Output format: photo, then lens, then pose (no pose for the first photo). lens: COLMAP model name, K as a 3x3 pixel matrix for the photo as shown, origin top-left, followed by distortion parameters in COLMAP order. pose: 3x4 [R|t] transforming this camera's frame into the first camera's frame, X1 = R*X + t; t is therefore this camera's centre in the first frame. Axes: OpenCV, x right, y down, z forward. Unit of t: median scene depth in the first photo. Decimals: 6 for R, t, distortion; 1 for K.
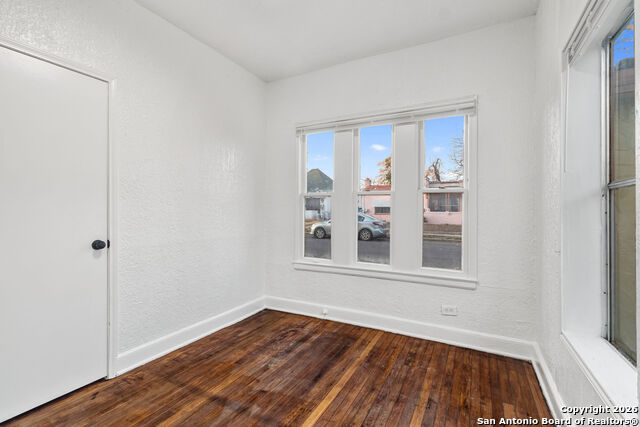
lens RADIAL K [[295.9, 0, 320.3], [0, 295.9, 207.9], [0, 0, 1]] dist [0.005016, -0.000098]
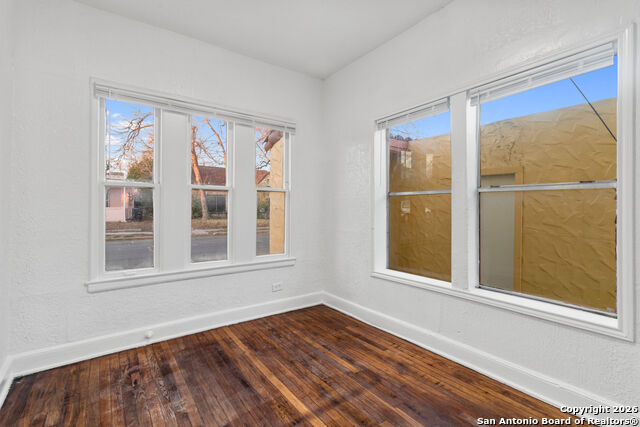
lens RADIAL K [[295.9, 0, 320.3], [0, 295.9, 207.9], [0, 0, 1]] dist [0.005016, -0.000098]
pose [[0.432551, -0.004481, 0.901598, -0.618348], [-0.009865, 0.999904, 0.009702, 0.001441], [-0.901556, -0.013091, 0.432465, 0.314196]]
